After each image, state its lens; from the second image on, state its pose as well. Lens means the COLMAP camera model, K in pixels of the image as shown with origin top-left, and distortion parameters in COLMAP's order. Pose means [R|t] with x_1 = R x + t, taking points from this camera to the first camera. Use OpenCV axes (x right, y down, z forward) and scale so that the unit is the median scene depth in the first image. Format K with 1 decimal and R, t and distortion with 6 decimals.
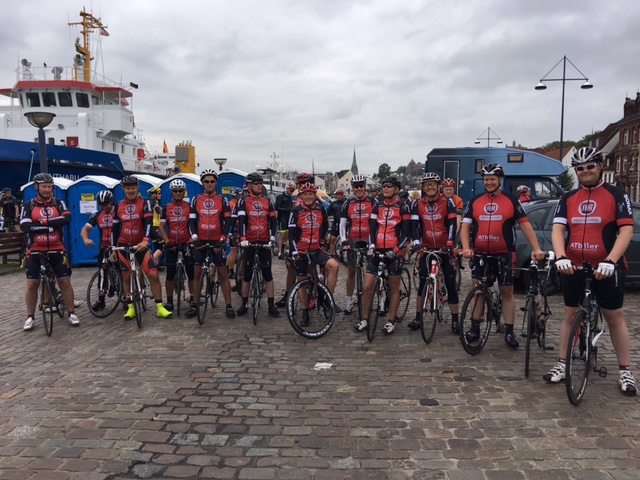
lens RADIAL K [[537.5, 0, 318.1], [0, 537.5, 217.5], [0, 0, 1]] dist [0.099307, -0.157576]
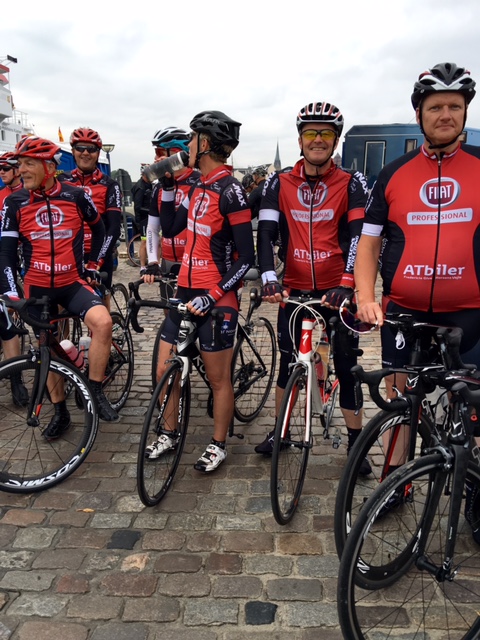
lens RADIAL K [[543.0, 0, 240.0], [0, 543.0, 320.0], [0, 0, 1]] dist [0.000185, -0.007059]
pose [[0.999999, 0.001073, 0.001168, 0.024446], [-0.001275, 0.981903, 0.189378, -0.000150], [-0.000944, -0.189380, 0.981903, 0.089016]]
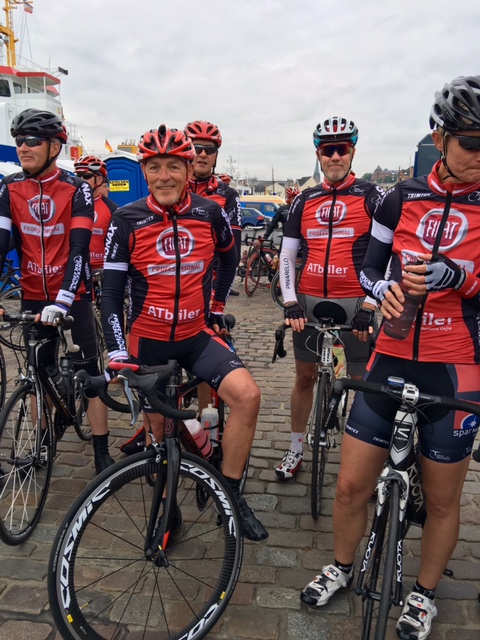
lens RADIAL K [[537.5, 0, 240.0], [0, 537.5, 320.0], [0, 0, 1]] dist [0.099307, -0.157576]
pose [[0.997605, 0.017859, -0.066825, 0.007767], [-0.006326, 0.985602, 0.168966, -0.001423], [0.068881, -0.168139, 0.983354, 0.113963]]
